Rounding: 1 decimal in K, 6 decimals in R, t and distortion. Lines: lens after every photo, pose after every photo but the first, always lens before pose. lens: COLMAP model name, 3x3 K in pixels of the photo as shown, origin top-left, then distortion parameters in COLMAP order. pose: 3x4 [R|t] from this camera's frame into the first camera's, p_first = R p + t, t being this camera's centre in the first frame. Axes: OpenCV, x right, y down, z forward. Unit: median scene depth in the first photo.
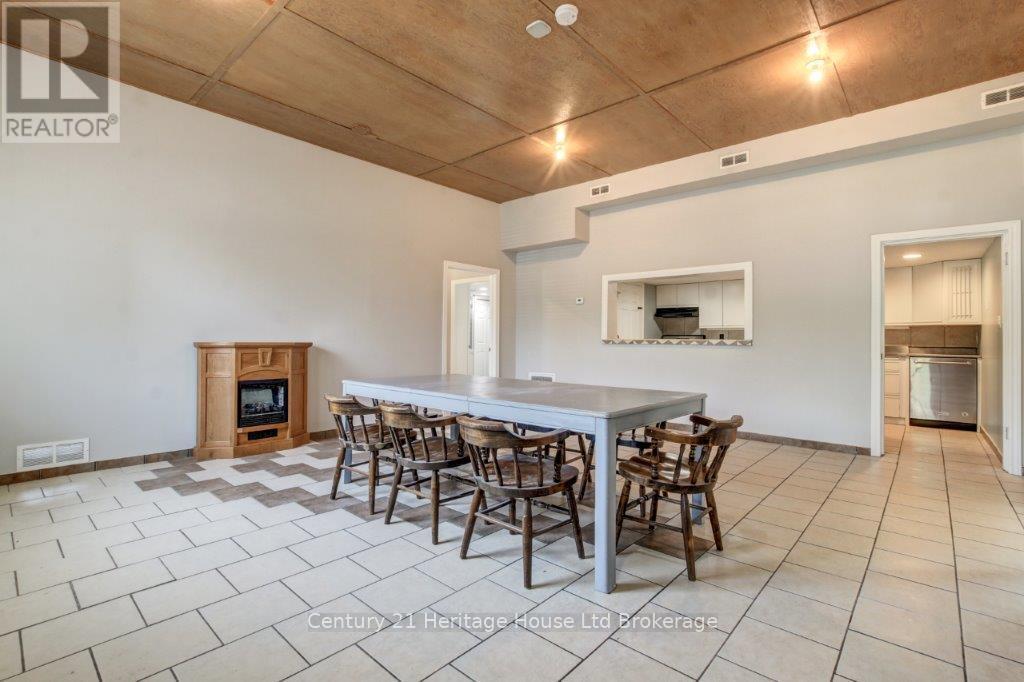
lens RADIAL K [[473.5, 0, 515.2], [0, 473.5, 337.1], [0, 0, 1]] dist [0.002921, 0.000263]
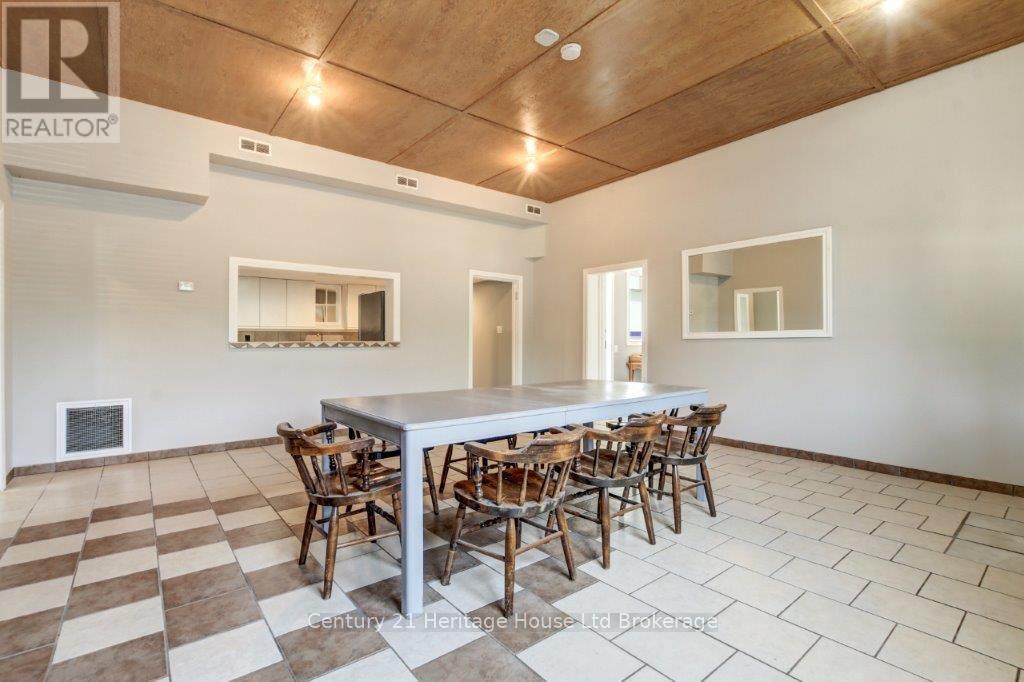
lens RADIAL K [[473.5, 0, 514.9], [0, 473.5, 341.9], [0, 0, 1]] dist [0.002921, 0.000263]
pose [[0.169166, -0.010857, 0.985528, -0.548584], [-0.000229, 0.999939, 0.011055, -0.005528], [-0.985588, -0.002096, 0.169153, 0.505282]]
